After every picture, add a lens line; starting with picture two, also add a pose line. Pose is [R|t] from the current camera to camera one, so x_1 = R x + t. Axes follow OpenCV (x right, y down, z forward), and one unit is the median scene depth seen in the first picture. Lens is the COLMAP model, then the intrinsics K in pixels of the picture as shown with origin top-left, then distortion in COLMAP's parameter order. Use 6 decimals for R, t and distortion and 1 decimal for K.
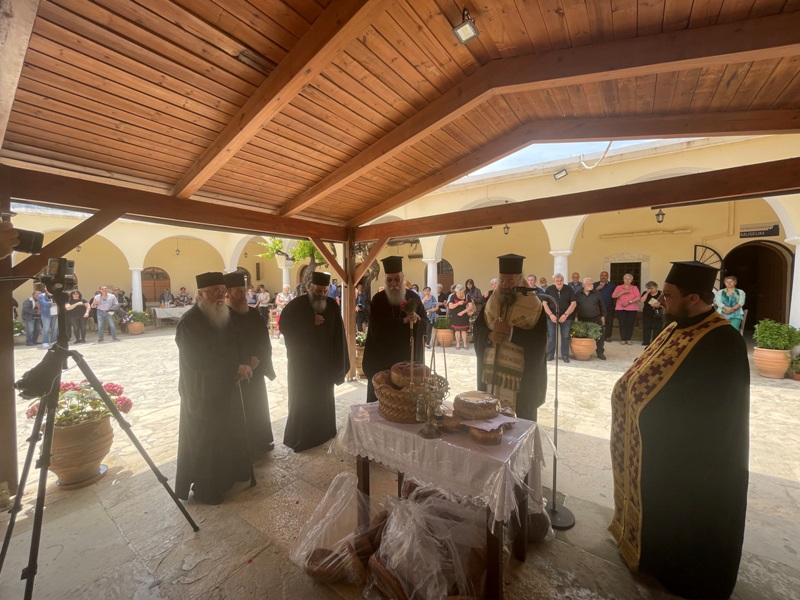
lens RADIAL K [[332.3, 0, 402.8], [0, 332.3, 296.7], [0, 0, 1]] dist [-0.000690, -0.000704]
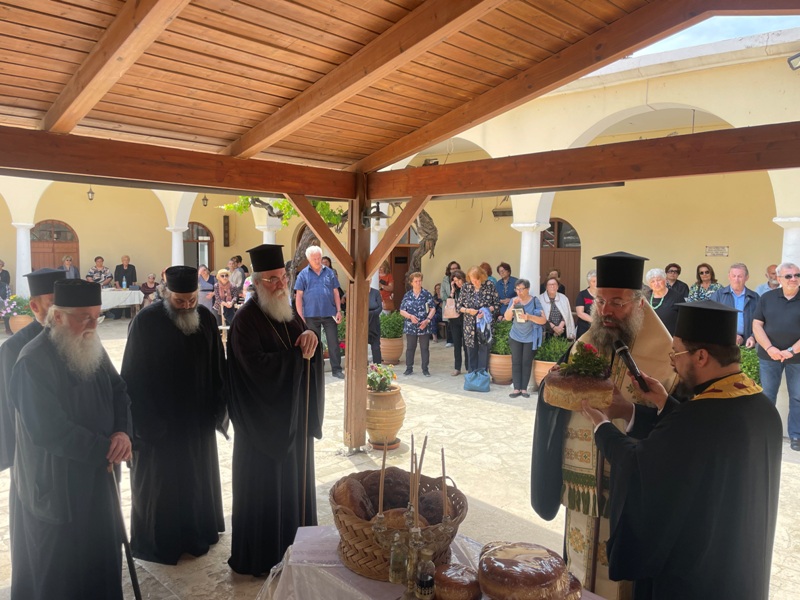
lens RADIAL K [[625.6, 0, 396.5], [0, 625.6, 297.3], [0, 0, 1]] dist [0.081344, -0.107918]
pose [[0.986115, 0.040587, -0.161029, 0.110939], [-0.034846, 0.998658, 0.038316, -0.075708], [0.162368, -0.032173, 0.986206, -0.009663]]
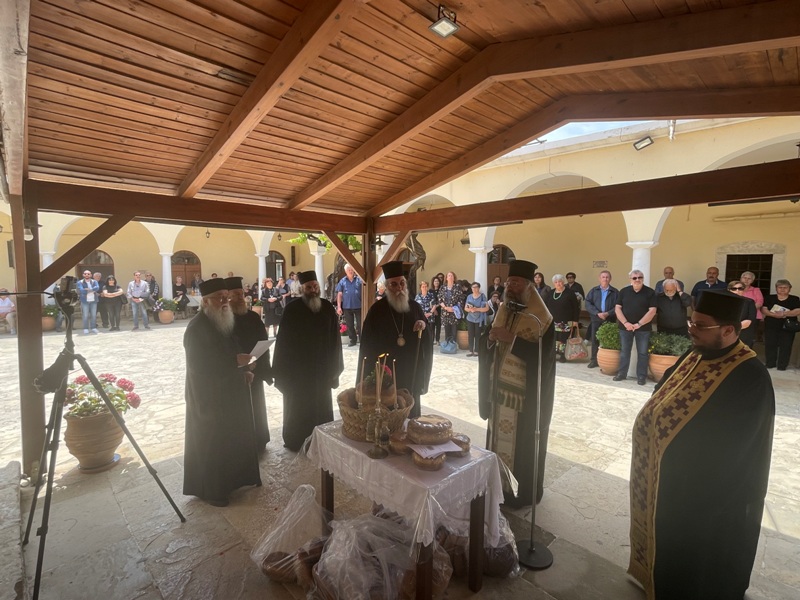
lens RADIAL K [[413.2, 0, 400.0], [0, 413.2, 300.0], [0, 0, 1]] dist [-0.004950, 0.002380]
pose [[0.983551, 0.029650, -0.178178, 0.193474], [-0.022522, 0.998868, 0.041898, -0.059771], [0.179219, -0.037196, 0.983106, -0.111609]]
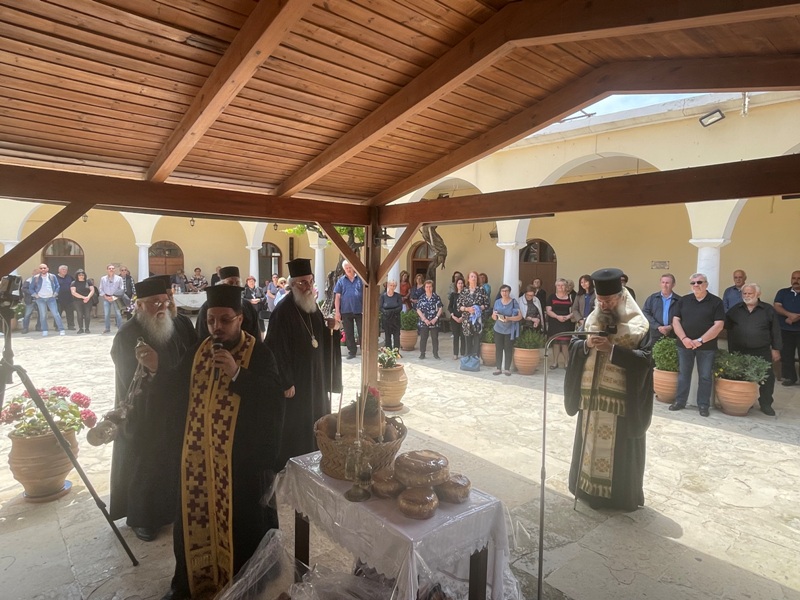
lens RADIAL K [[495.6, 0, 397.2], [0, 495.6, 295.3], [0, 0, 1]] dist [-0.005457, 0.000332]
pose [[0.973122, 0.044581, -0.225936, 0.236272], [-0.038973, 0.998813, 0.029222, -0.072393], [0.226970, -0.019631, 0.973704, -0.099983]]
